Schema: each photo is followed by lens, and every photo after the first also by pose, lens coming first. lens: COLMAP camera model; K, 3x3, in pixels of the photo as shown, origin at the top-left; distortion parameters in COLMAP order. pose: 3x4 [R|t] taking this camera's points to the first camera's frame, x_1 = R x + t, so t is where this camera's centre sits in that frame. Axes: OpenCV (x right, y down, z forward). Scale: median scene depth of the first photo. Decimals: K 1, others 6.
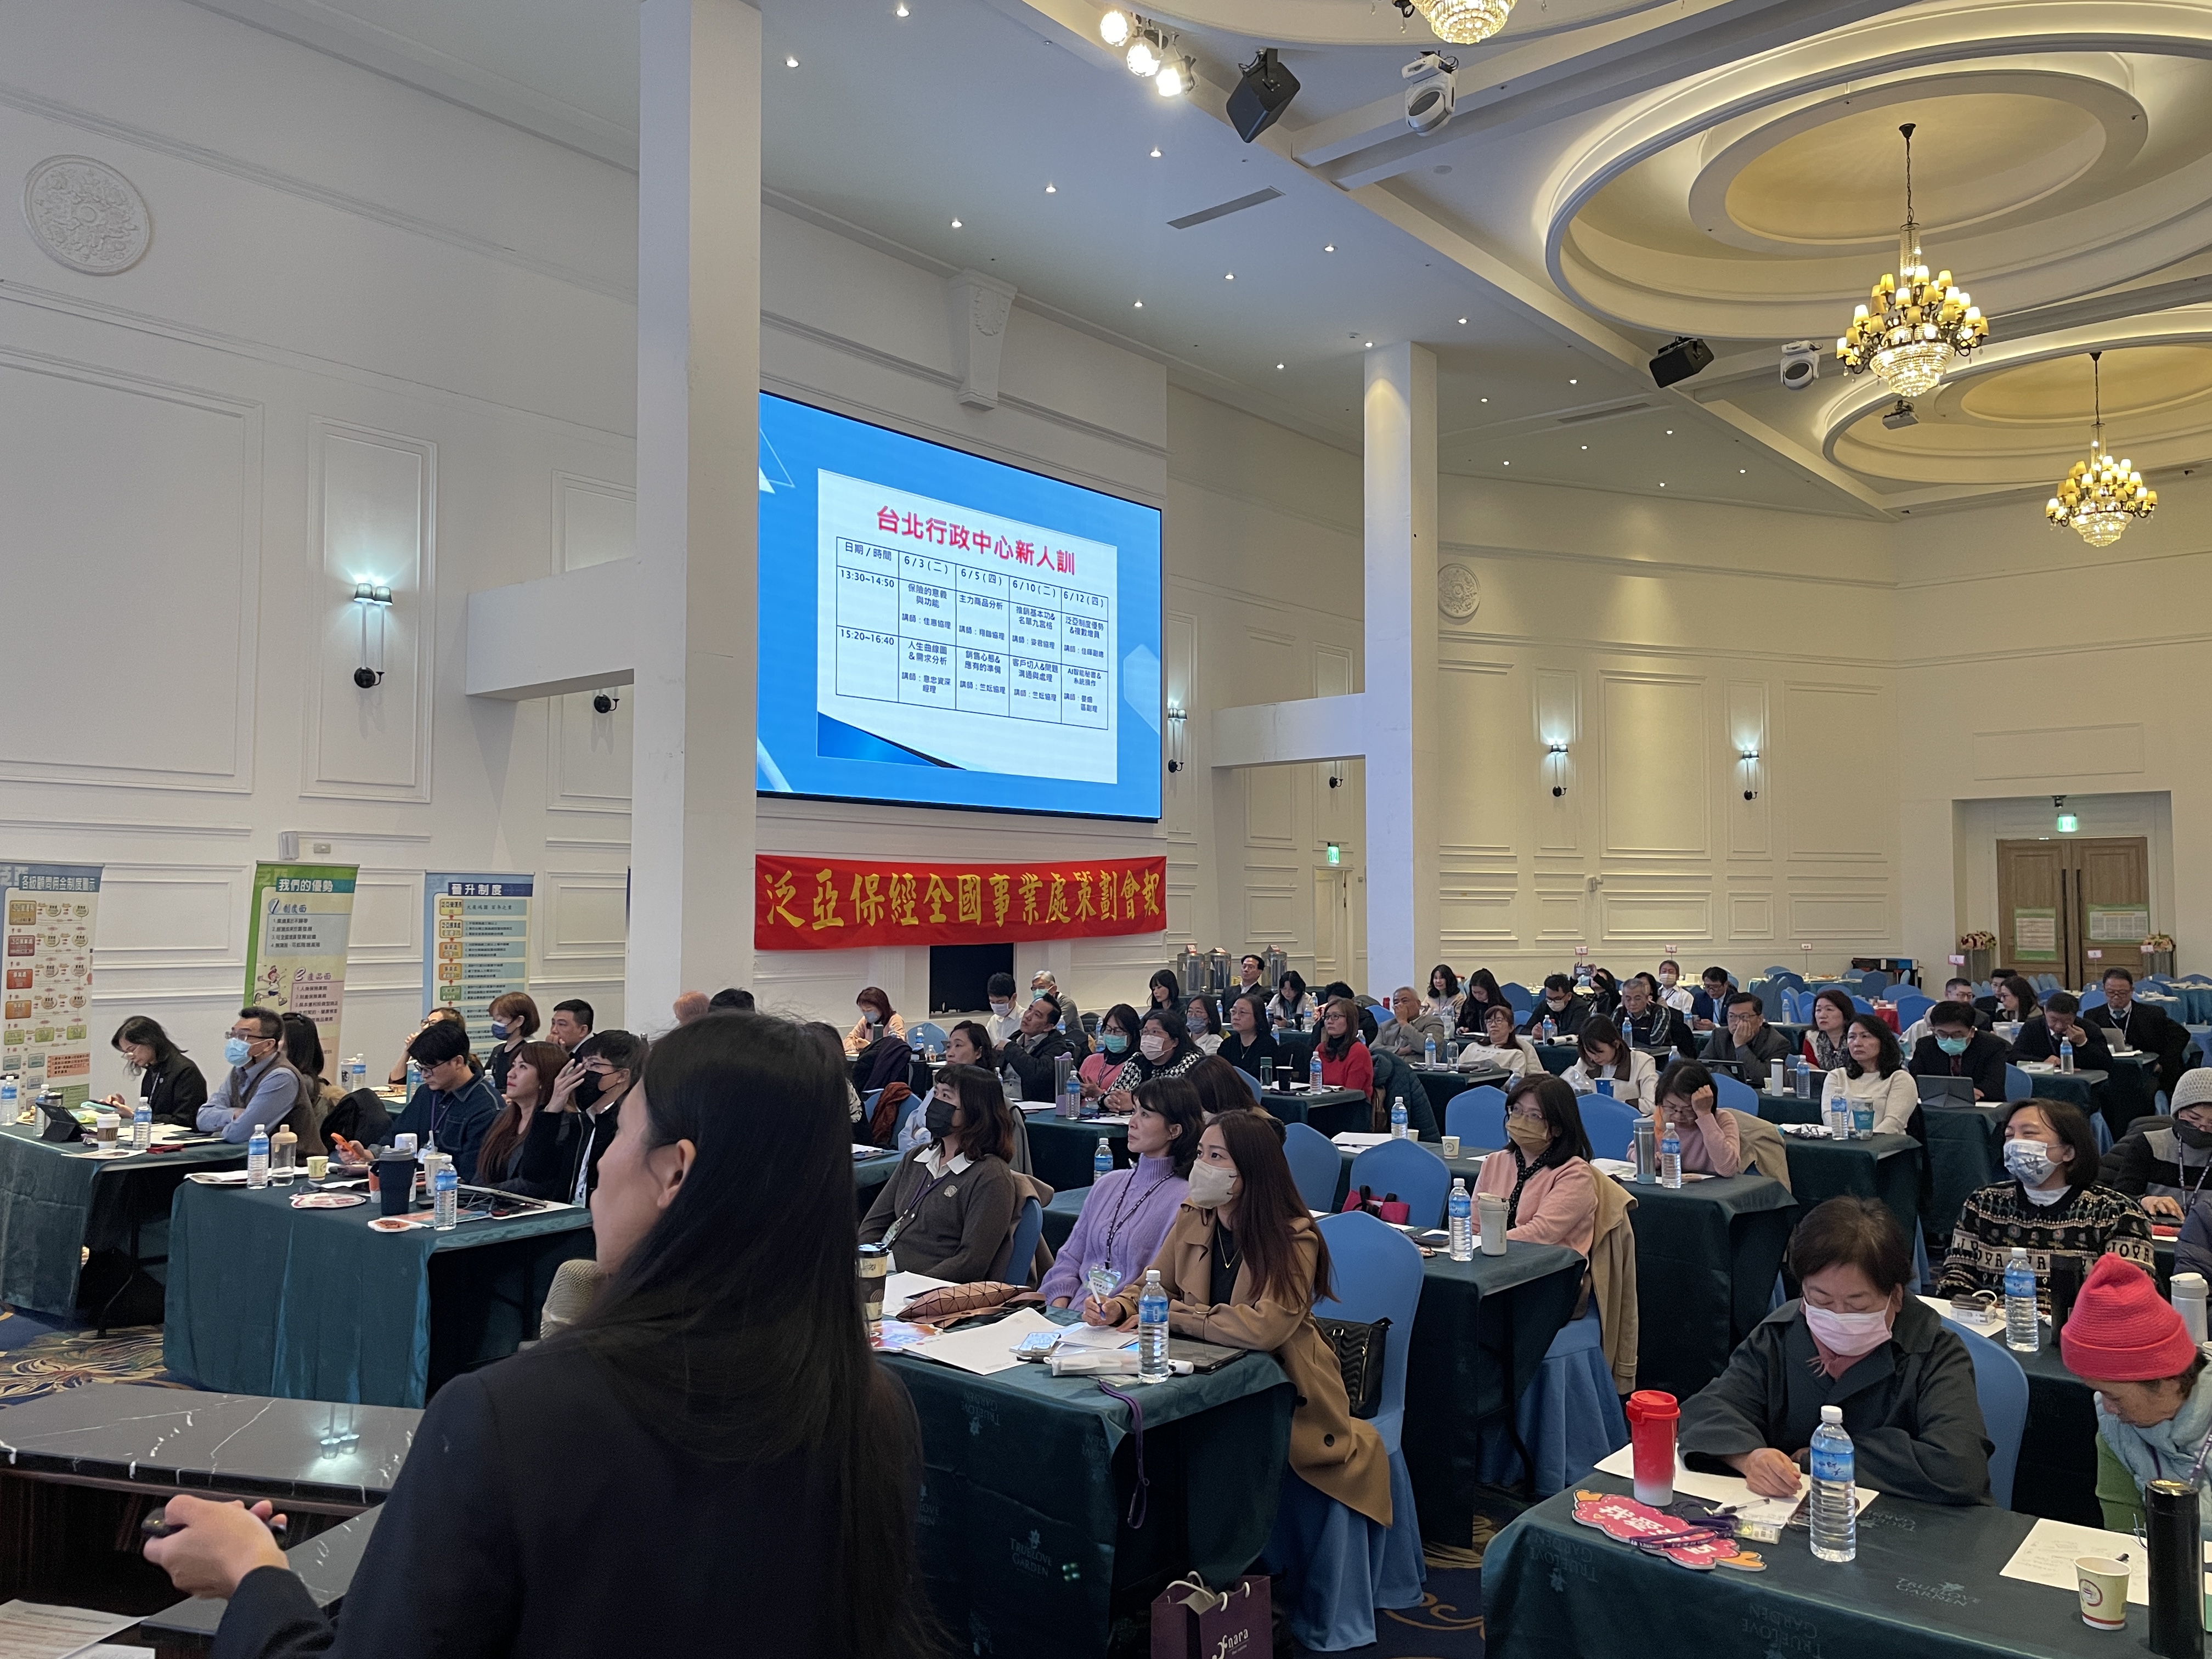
lens RADIAL K [[1644.1, 0, 1096.3], [0, 1644.1, 829.5], [0, 0, 1]] dist [0.041614, -0.014210]
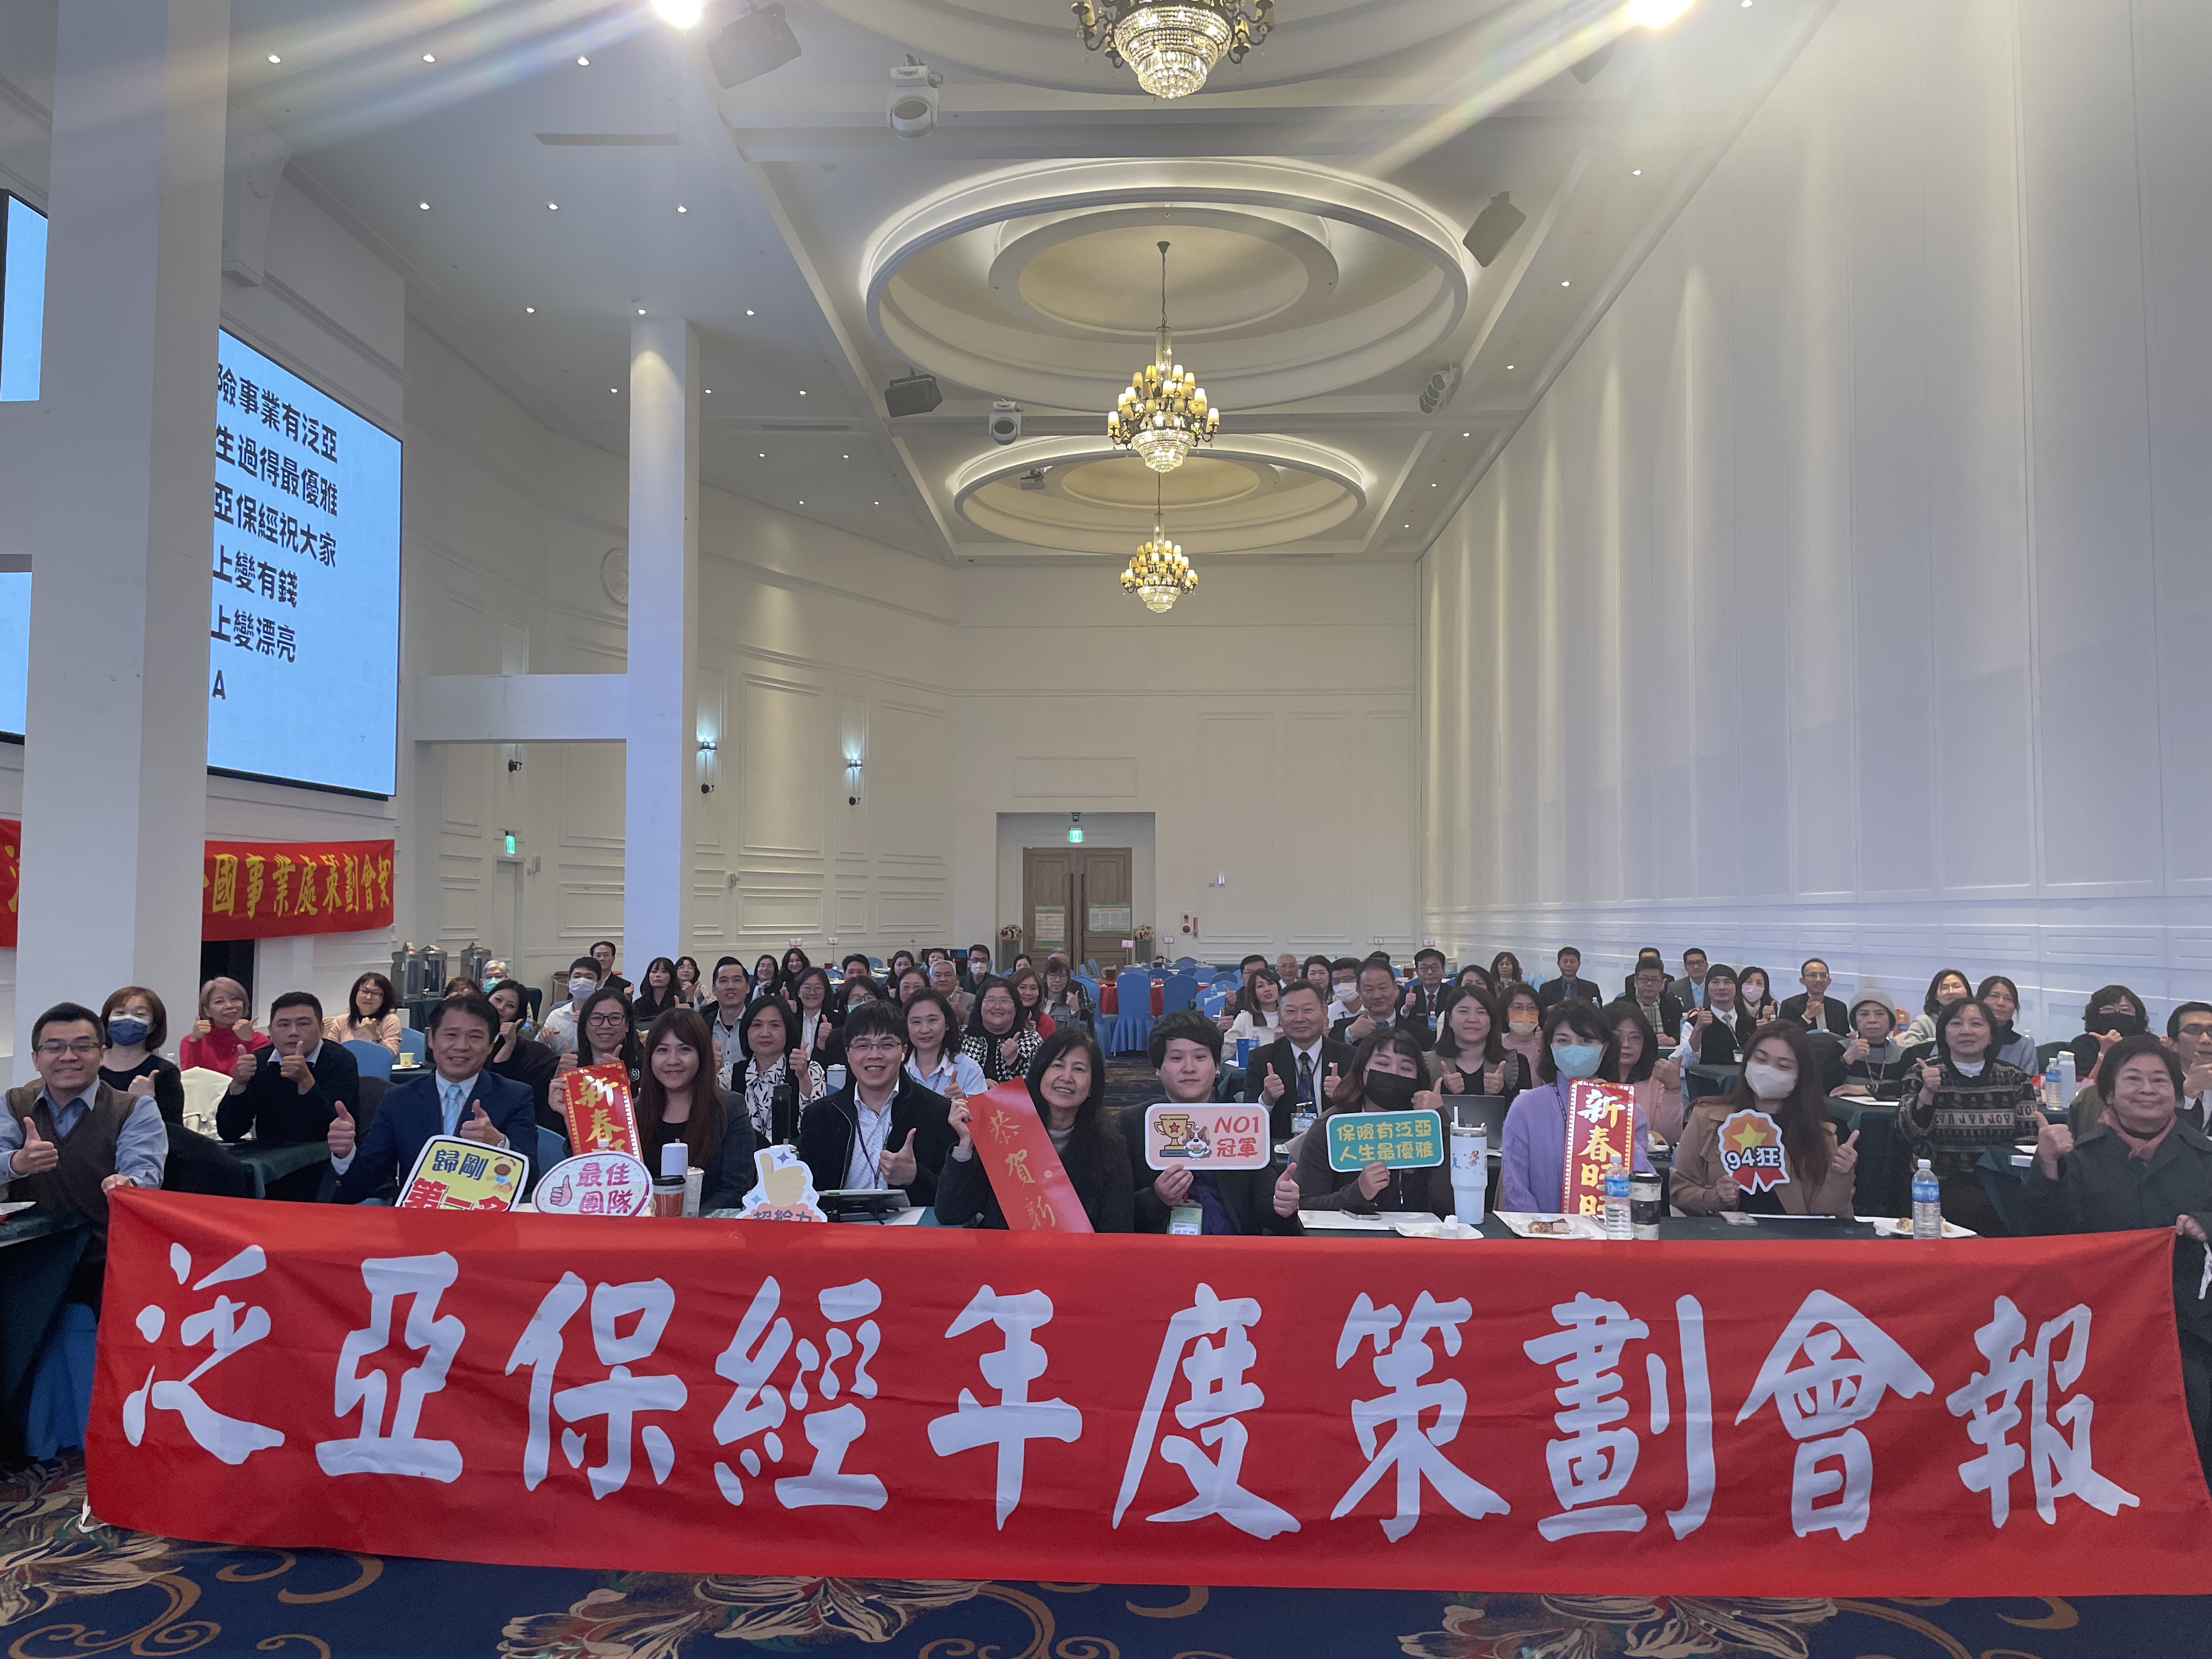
lens RADIAL K [[1644.1, 0, 1105.7], [0, 1644.1, 829.5], [0, 0, 1]] dist [0.041614, -0.014210]
pose [[0.776907, 0.032630, 0.628770, -0.196665], [-0.030643, 0.999432, -0.014004, 0.010408], [-0.628870, -0.008388, 0.777465, 0.072039]]
